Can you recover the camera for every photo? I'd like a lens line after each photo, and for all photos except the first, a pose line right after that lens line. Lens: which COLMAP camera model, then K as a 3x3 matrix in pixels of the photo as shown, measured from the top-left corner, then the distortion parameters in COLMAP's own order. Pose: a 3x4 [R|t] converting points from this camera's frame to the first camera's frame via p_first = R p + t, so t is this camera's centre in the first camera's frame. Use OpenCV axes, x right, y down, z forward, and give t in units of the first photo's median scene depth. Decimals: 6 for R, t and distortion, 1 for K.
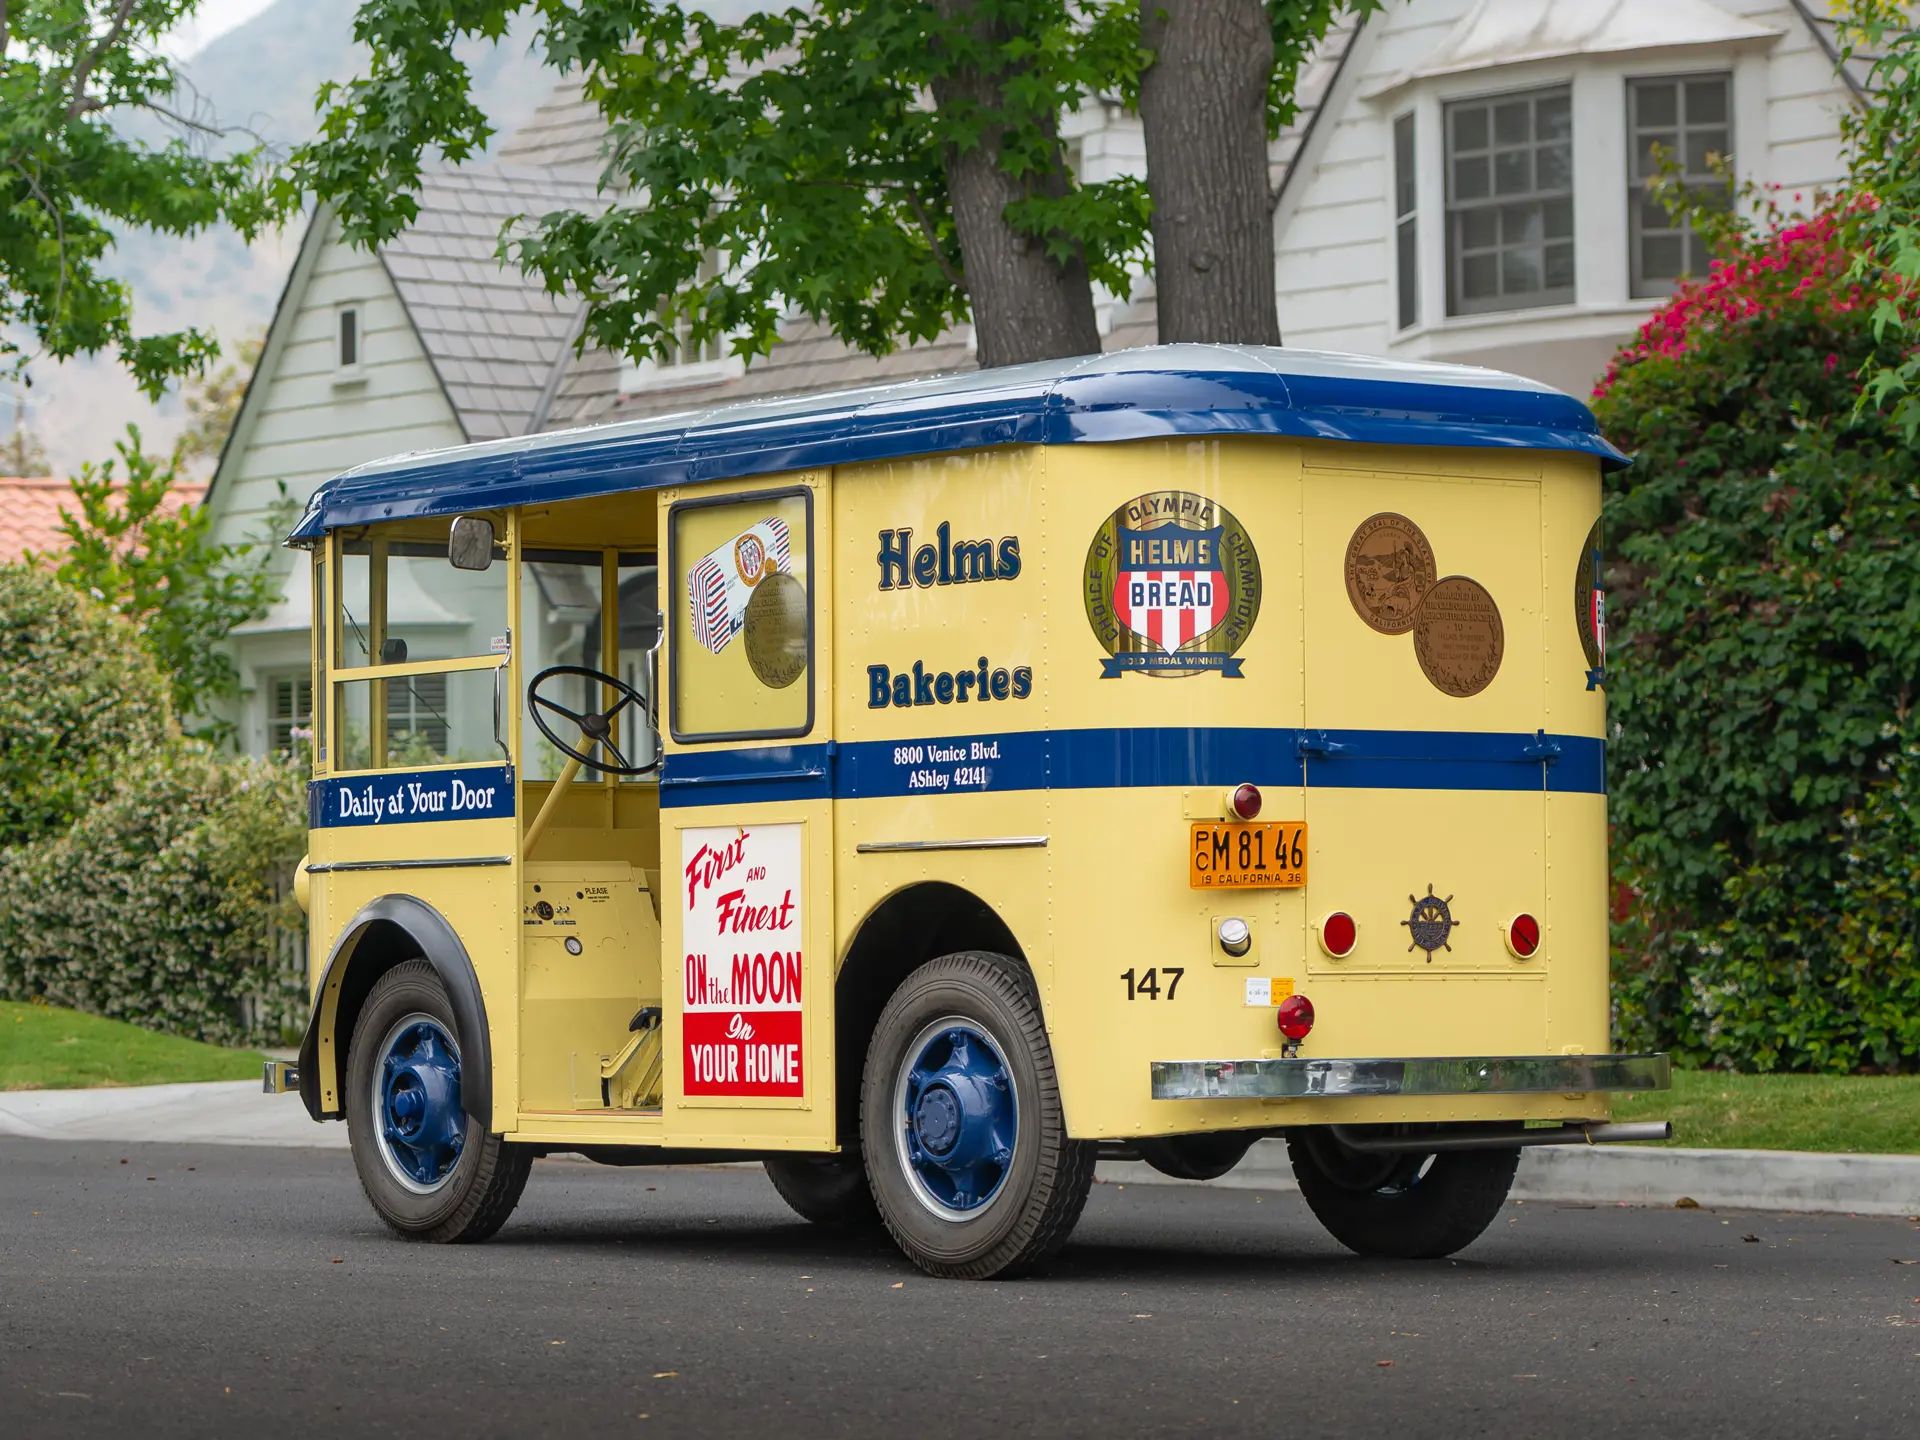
lens RADIAL K [[6526.9, 0, 959.1], [0, 6526.9, 738.7], [0, 0, 1]] dist [-0.632310, 0.000000]
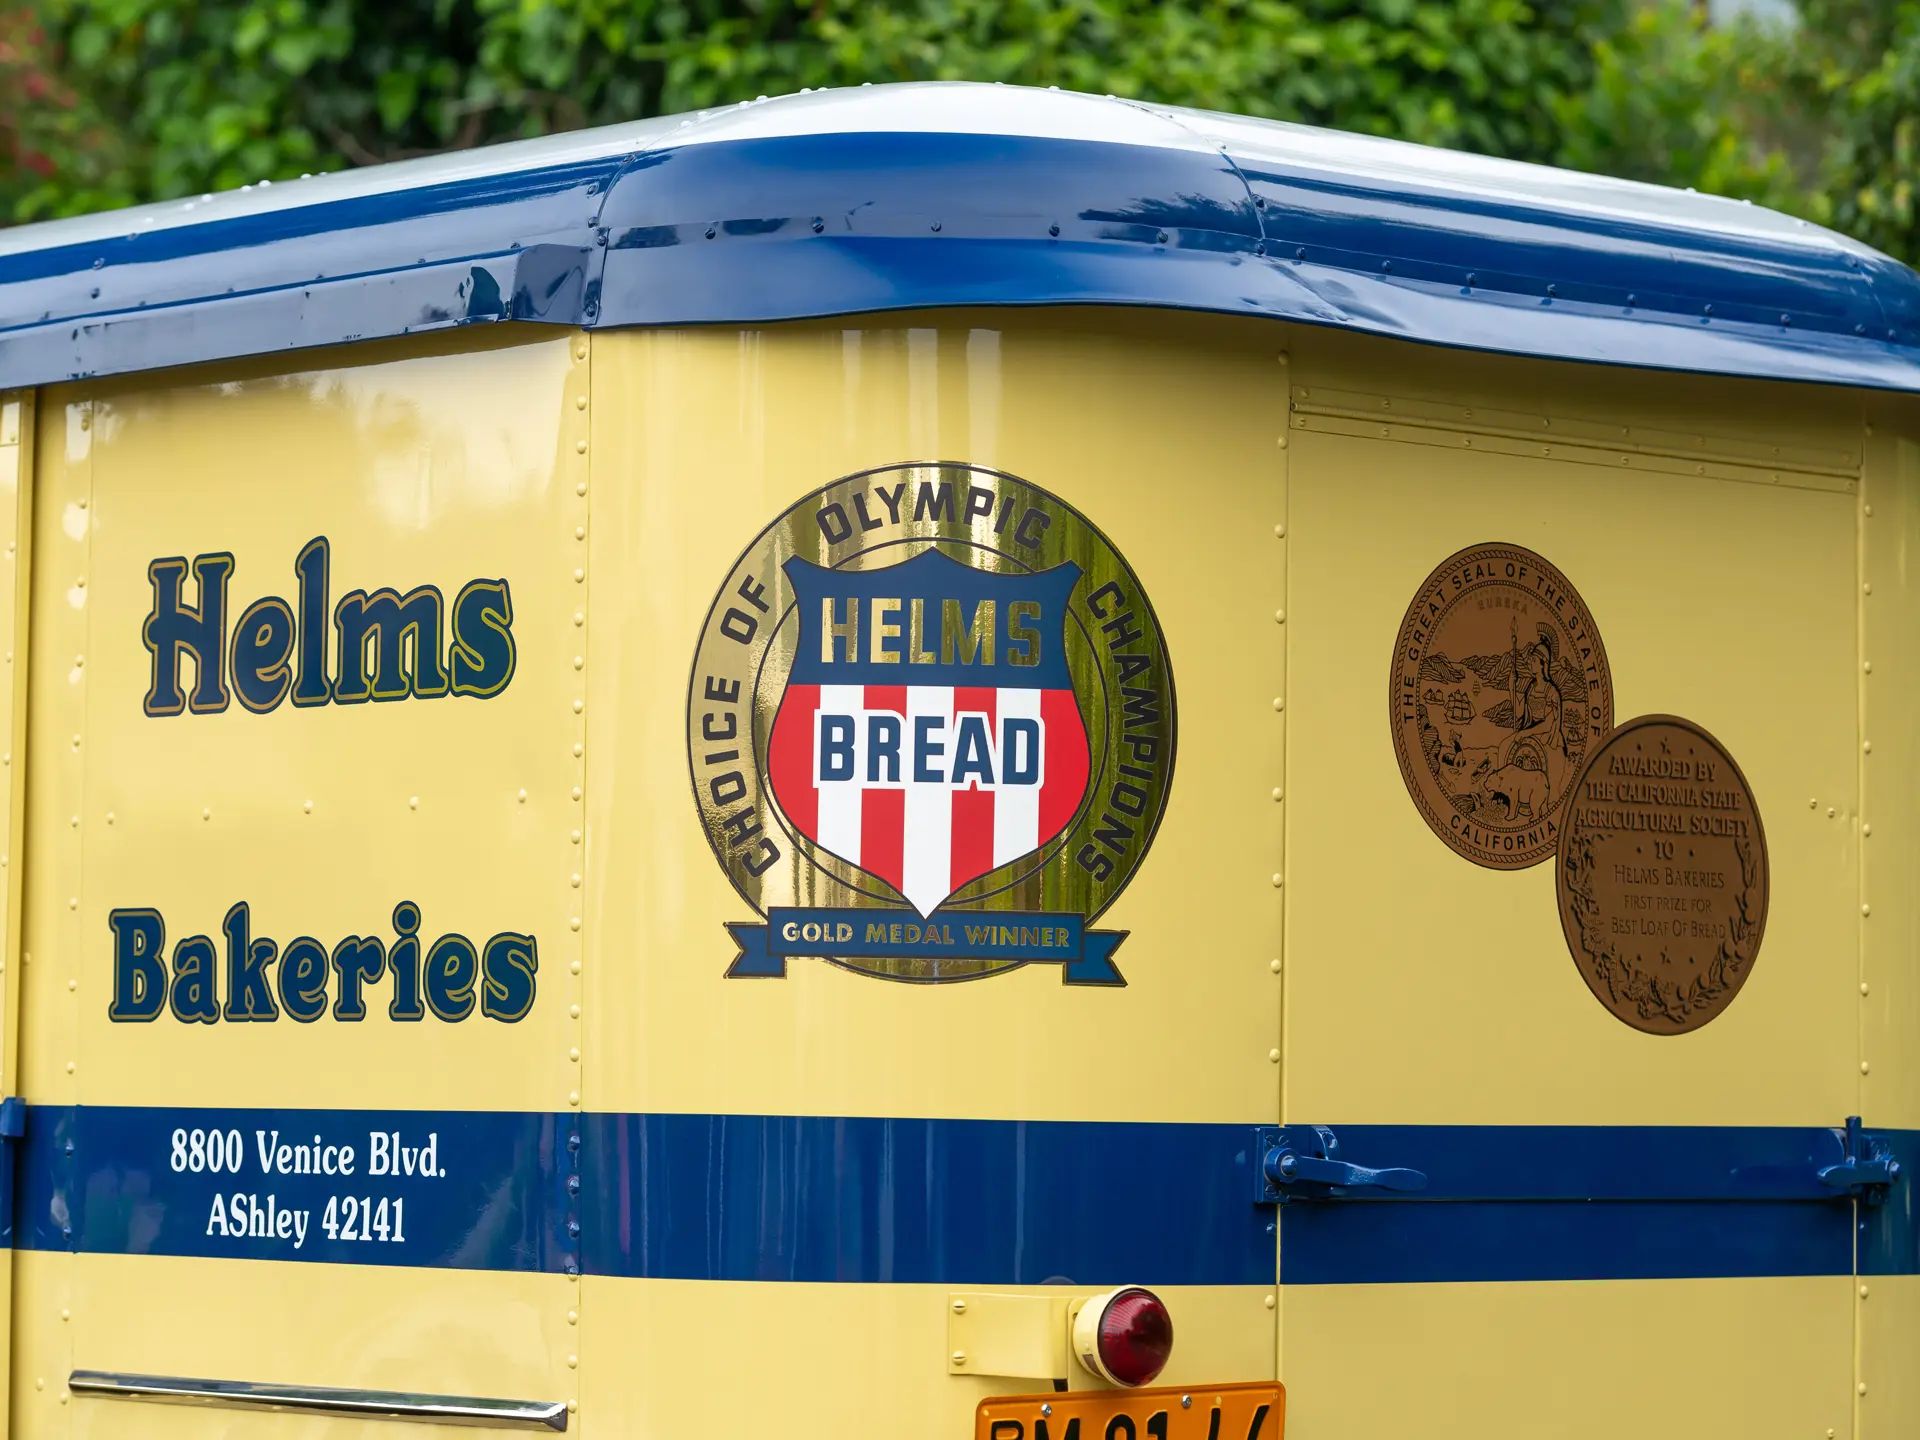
lens RADIAL K [[6783.9, 0, 961.4], [0, 6783.9, 712.8], [0, 0, 1]] dist [-0.084968, 0.000000]
pose [[0.996844, 0.026468, 0.074839, 0.005879], [-0.024895, 0.999451, -0.021872, -0.015456], [-0.075377, 0.019940, 0.996956, 0.604442]]
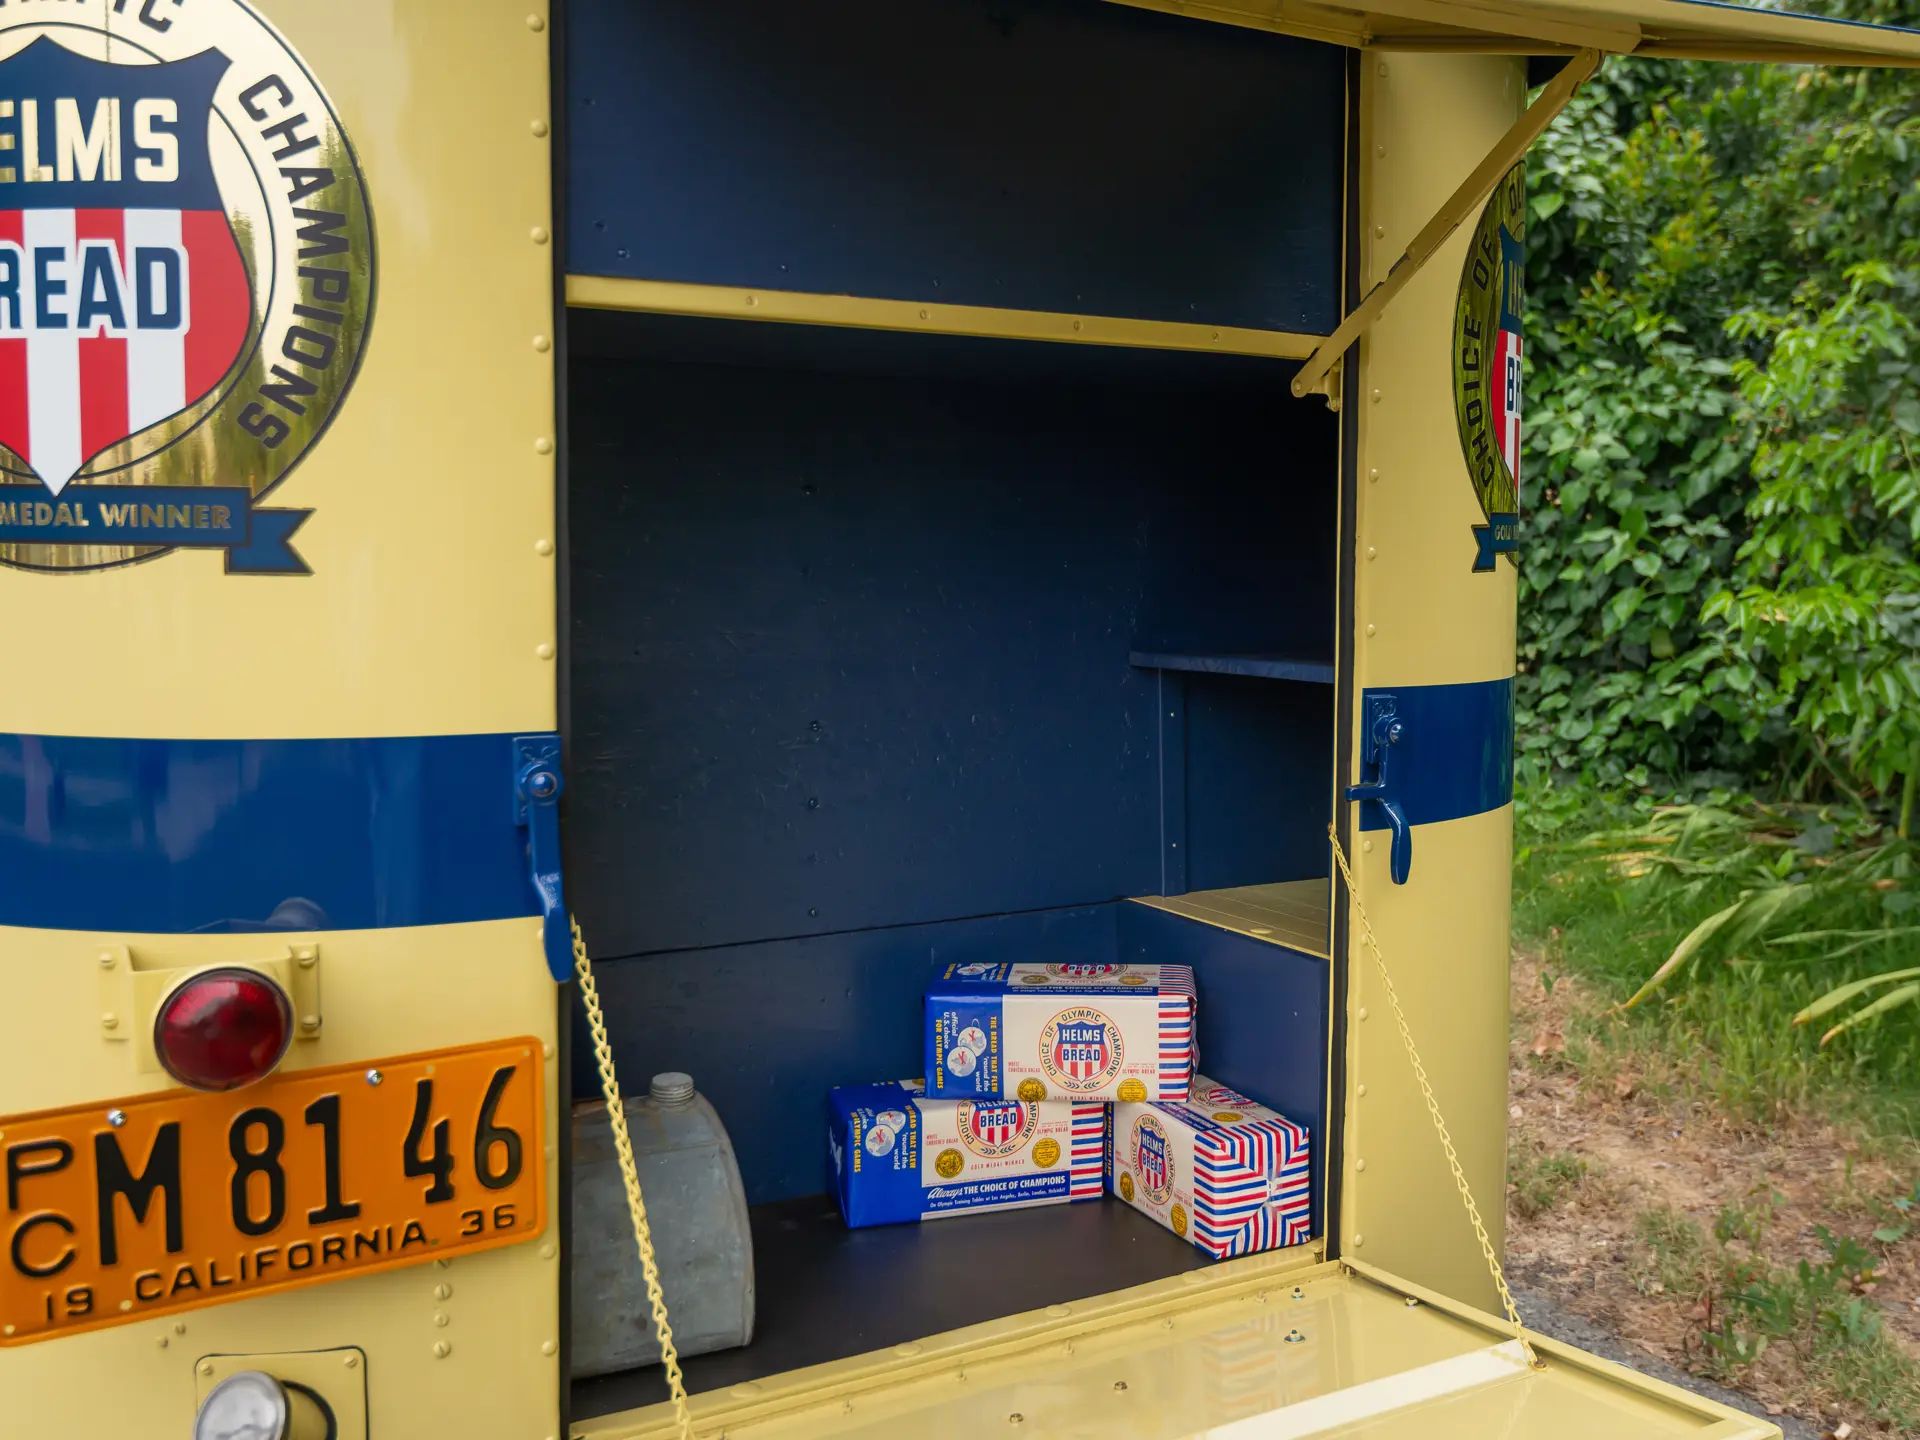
lens RADIAL K [[2845.6, 0, 944.1], [0, 2845.6, 731.8], [0, 0, 1]] dist [0.046574, 0.000000]
pose [[0.996341, 0.020817, -0.082893, 0.081238], [-0.011513, 0.993734, 0.111173, -0.016460], [0.084688, -0.109812, 0.990338, 0.844297]]
